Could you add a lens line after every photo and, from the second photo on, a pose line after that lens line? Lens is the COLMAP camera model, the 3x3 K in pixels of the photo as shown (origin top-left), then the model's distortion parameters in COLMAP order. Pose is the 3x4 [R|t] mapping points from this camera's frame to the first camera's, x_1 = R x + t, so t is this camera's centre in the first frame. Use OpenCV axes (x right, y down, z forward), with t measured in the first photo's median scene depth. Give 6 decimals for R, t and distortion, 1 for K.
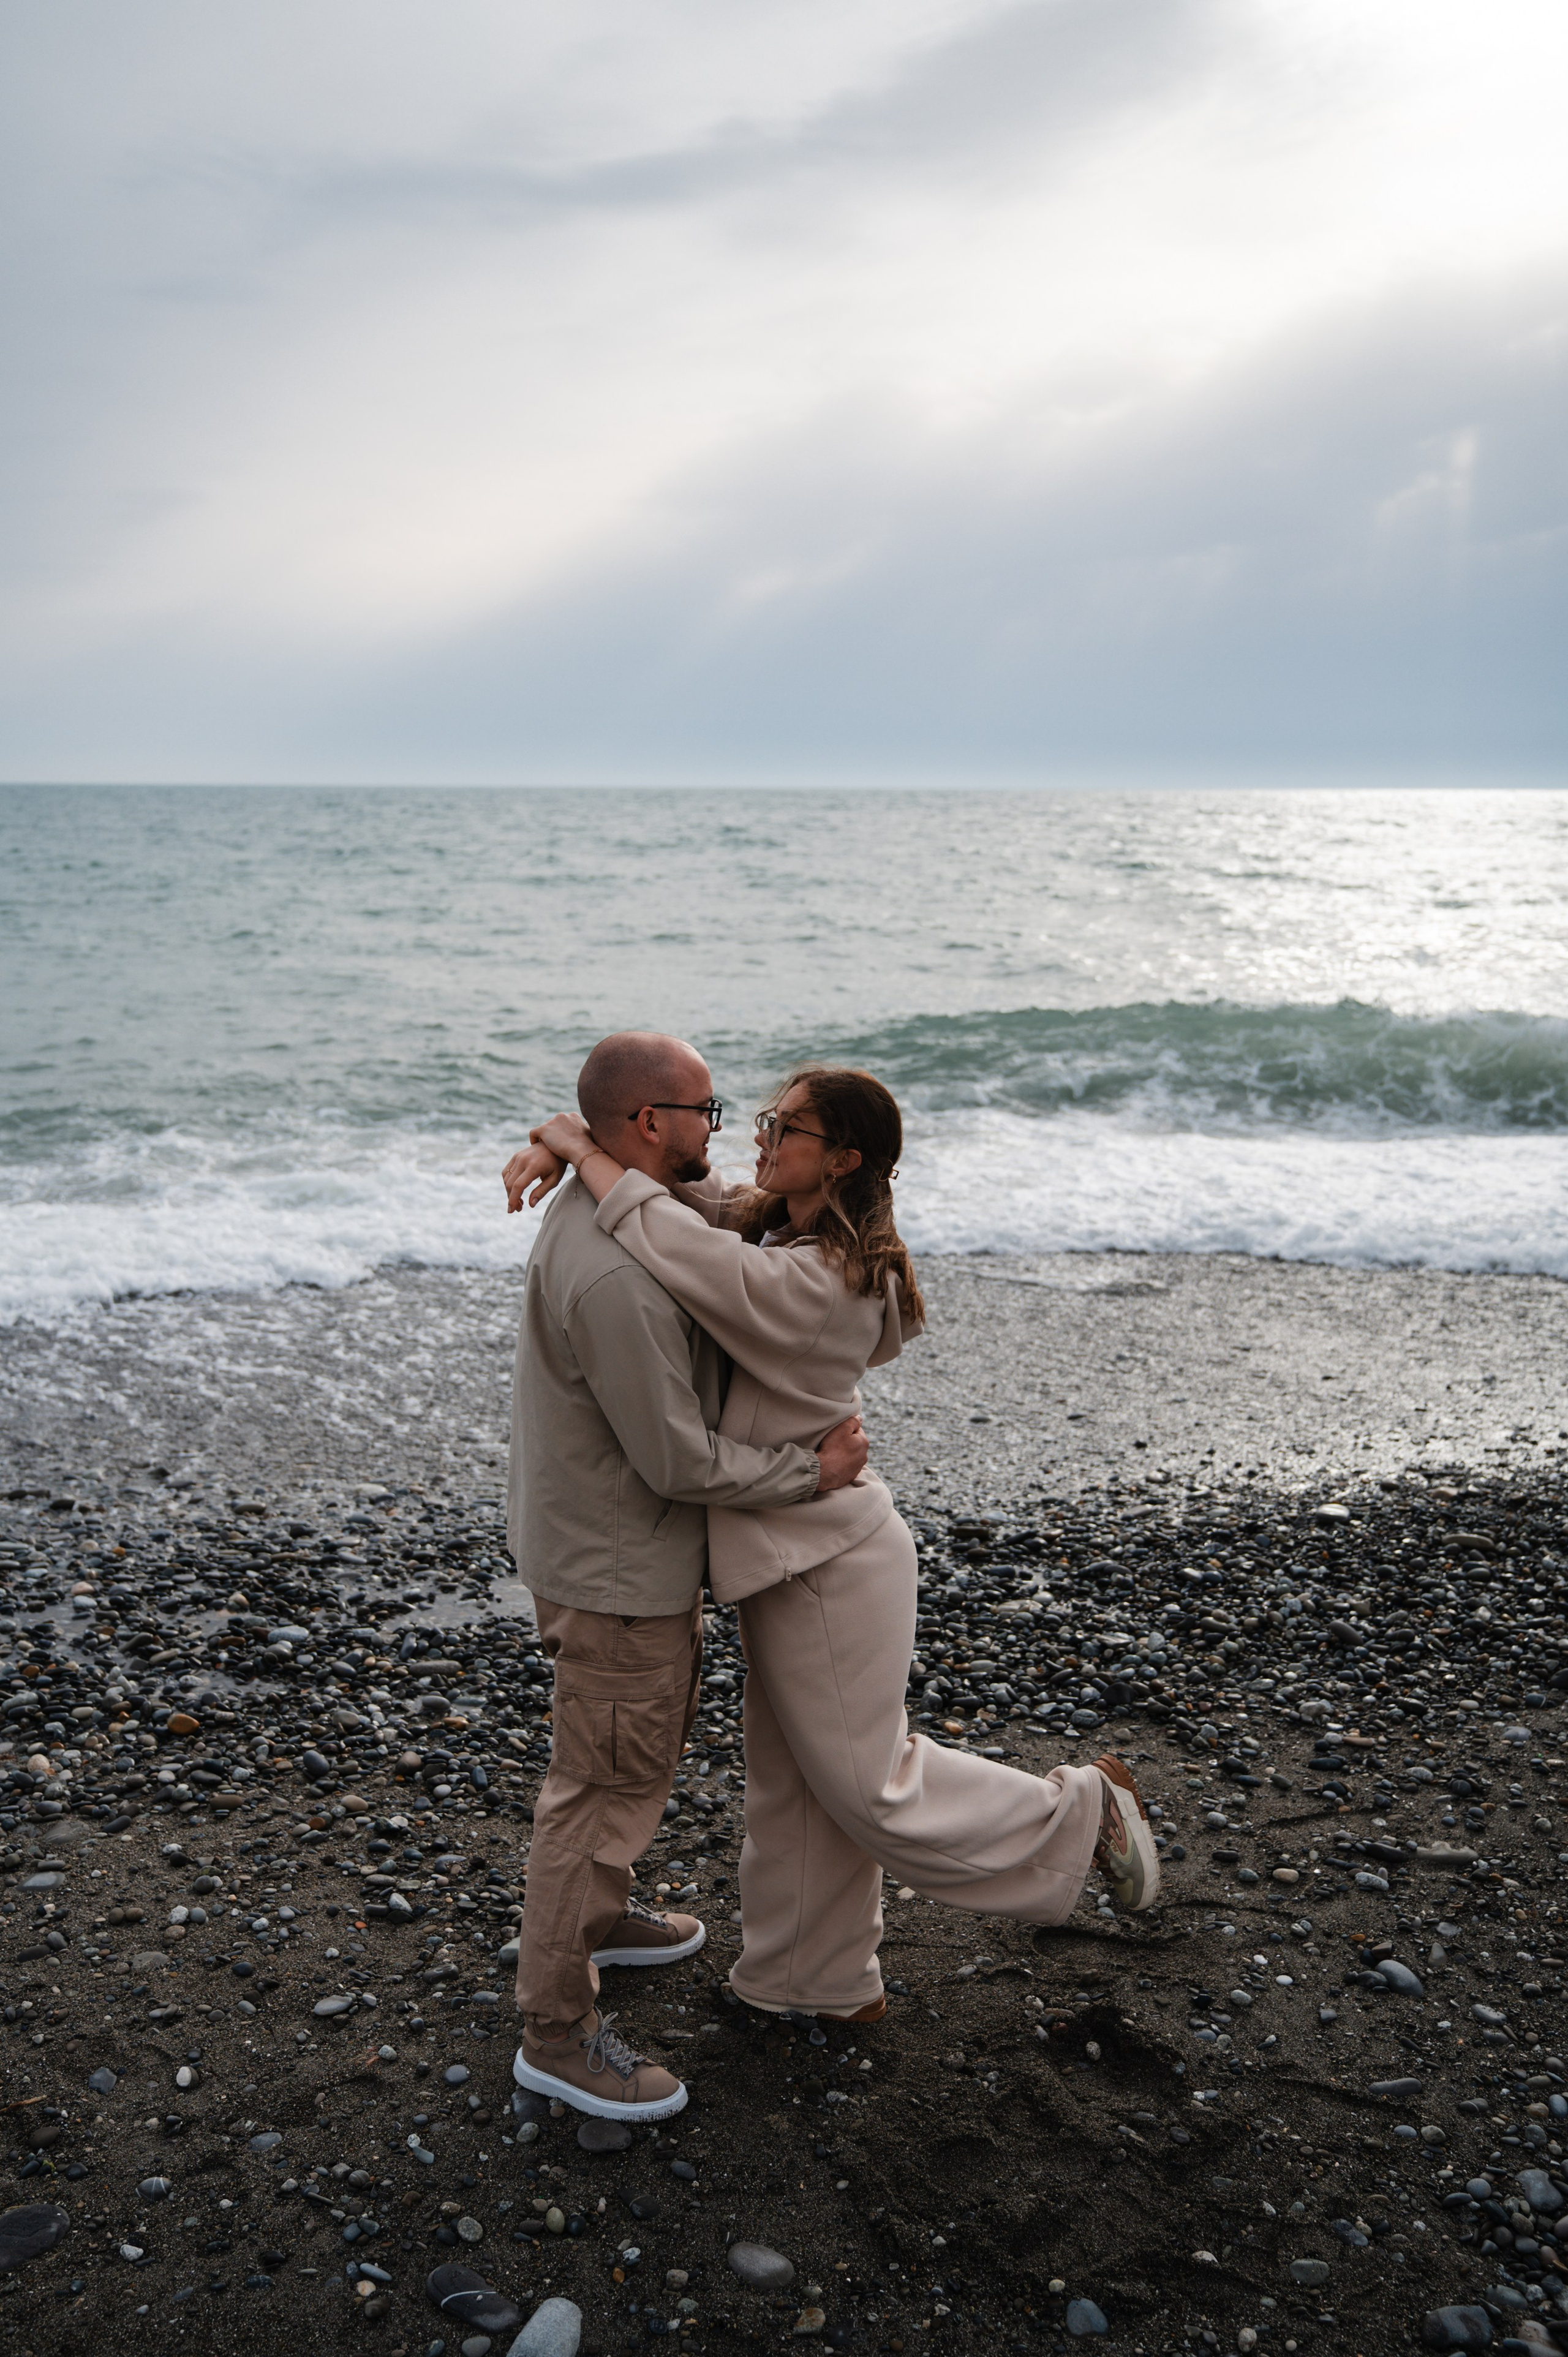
lens RADIAL K [[2022.7, 0, 804.8], [0, 2022.7, 1276.8], [0, 0, 1]] dist [-0.005252, 0.008665]
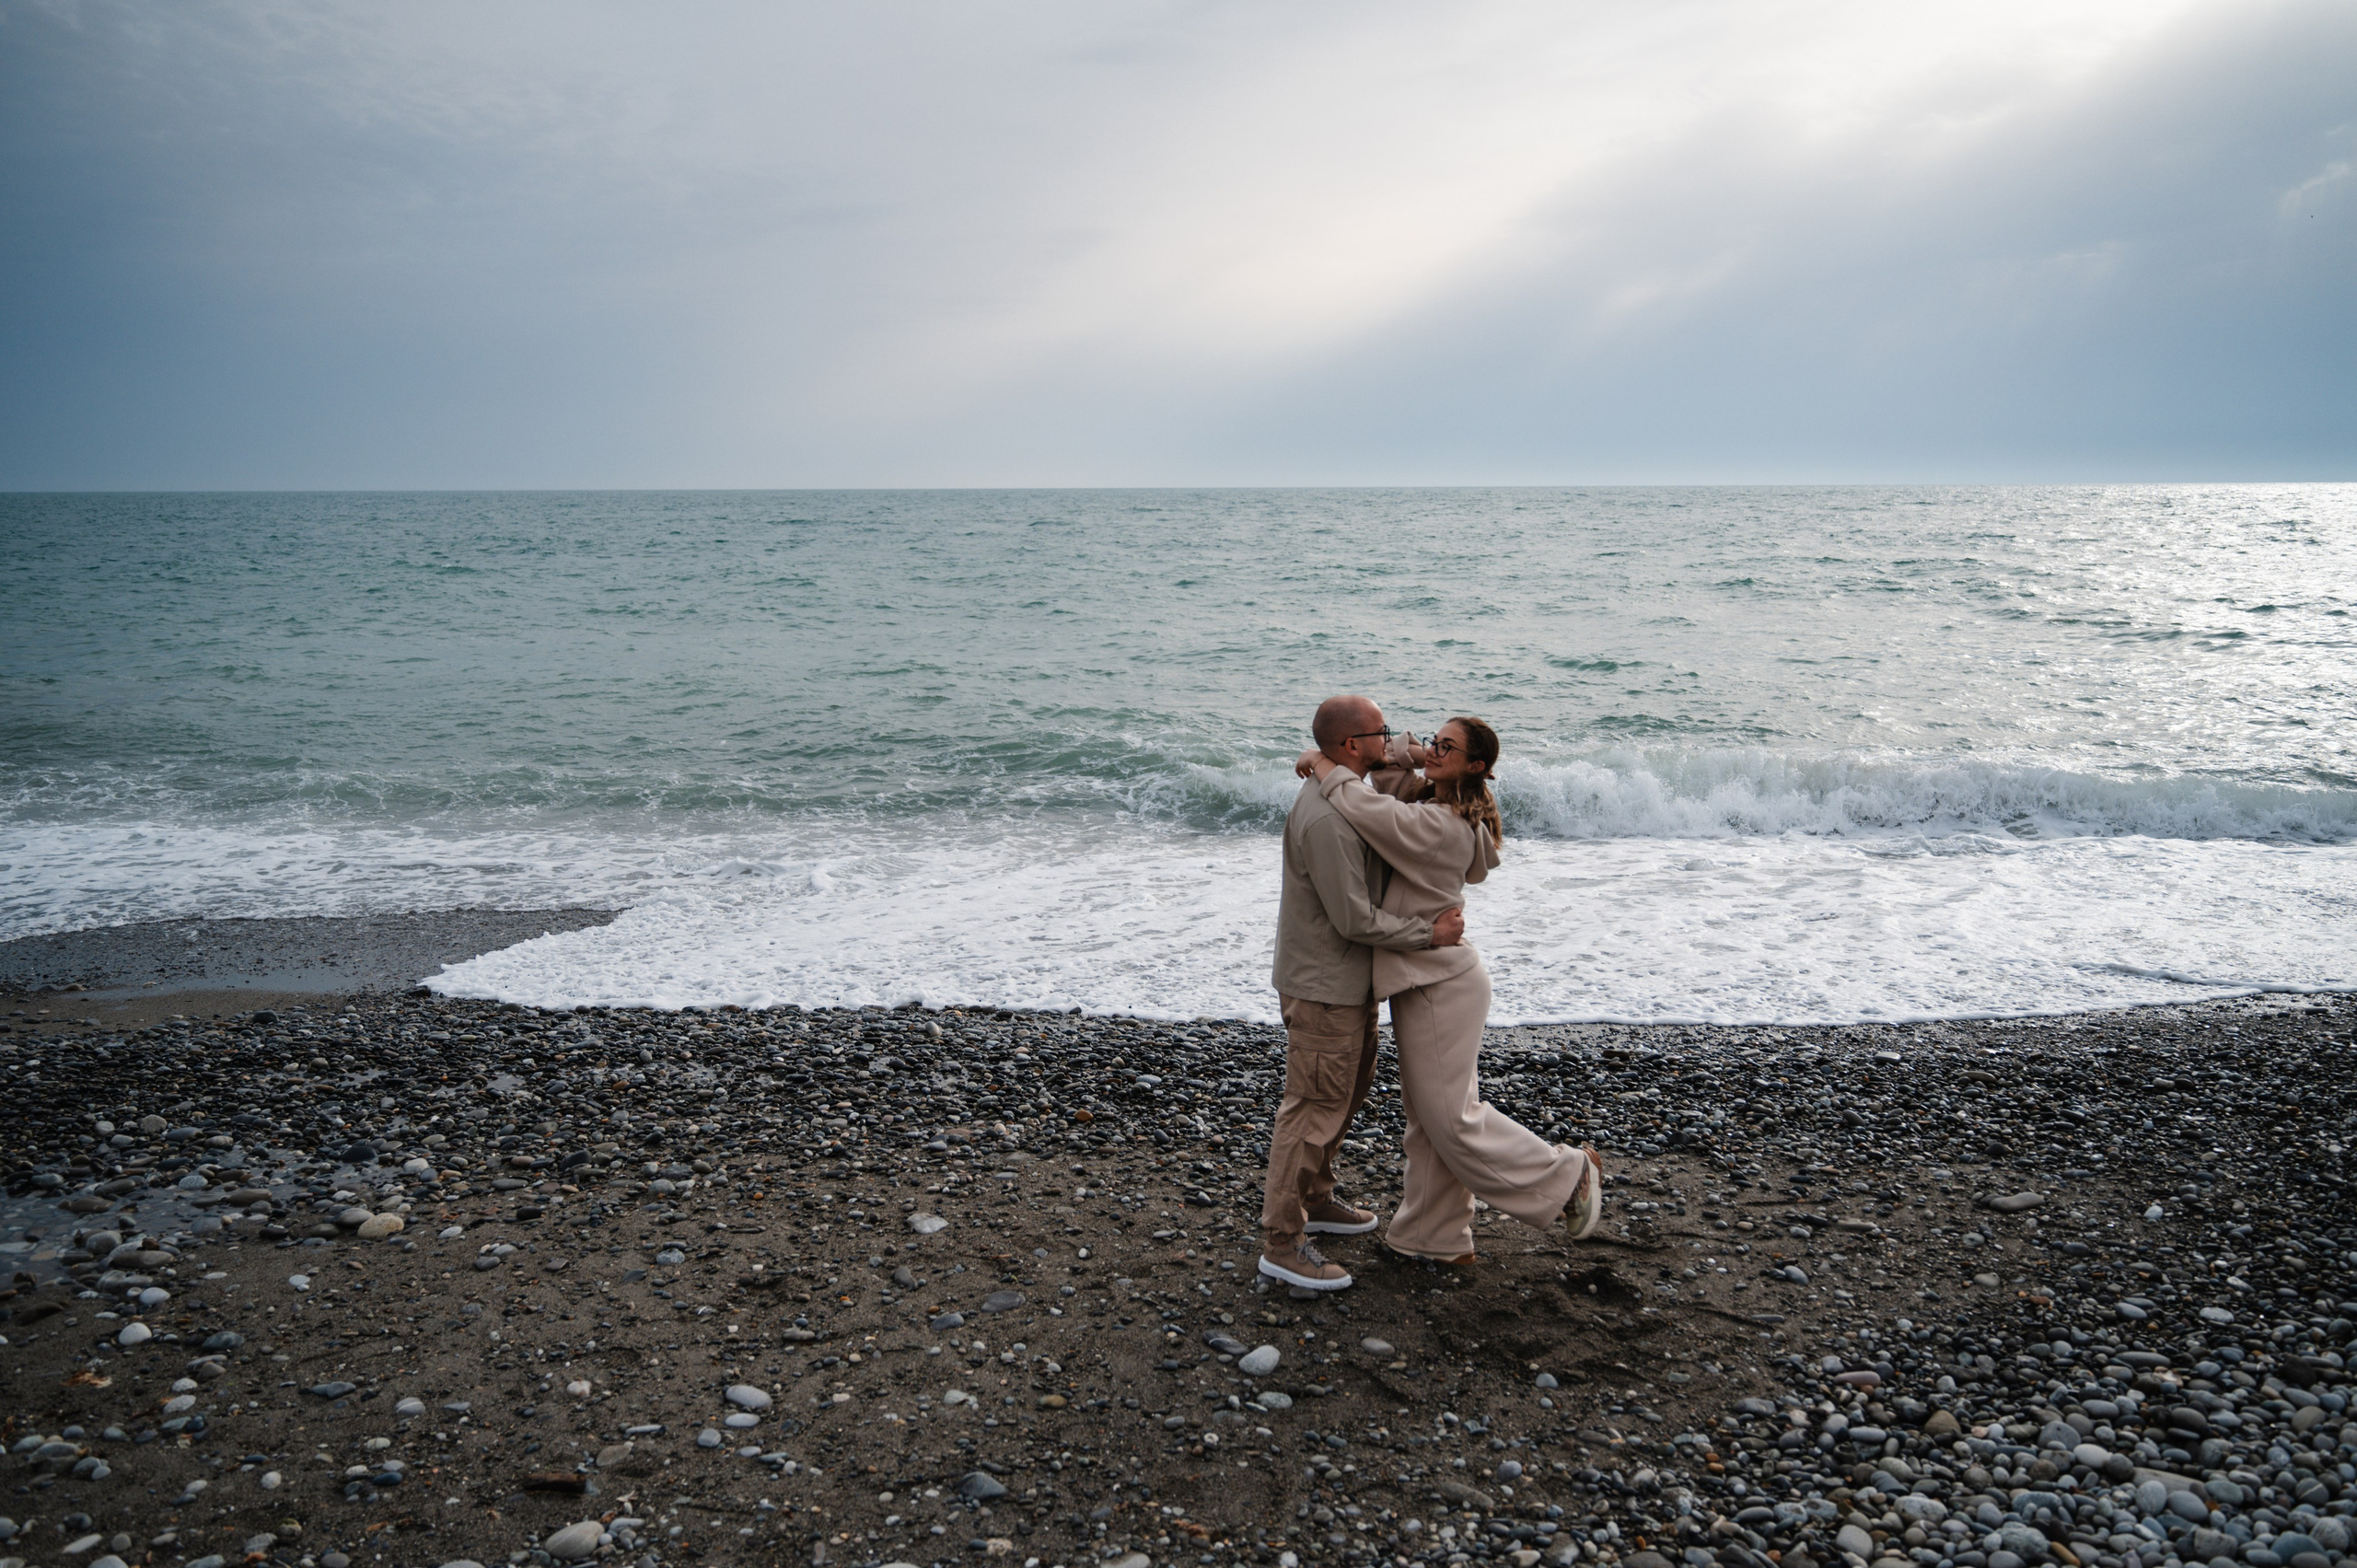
lens RADIAL K [[2022.7, 0, 1179.7], [0, 2022.7, 803.9], [0, 0, 1]] dist [-0.005252, 0.008665]
pose [[0.969833, 0.028067, -0.242148, 0.203070], [-0.046999, 0.996241, -0.072765, 0.113091], [0.239195, 0.081950, 0.967507, -0.757929]]
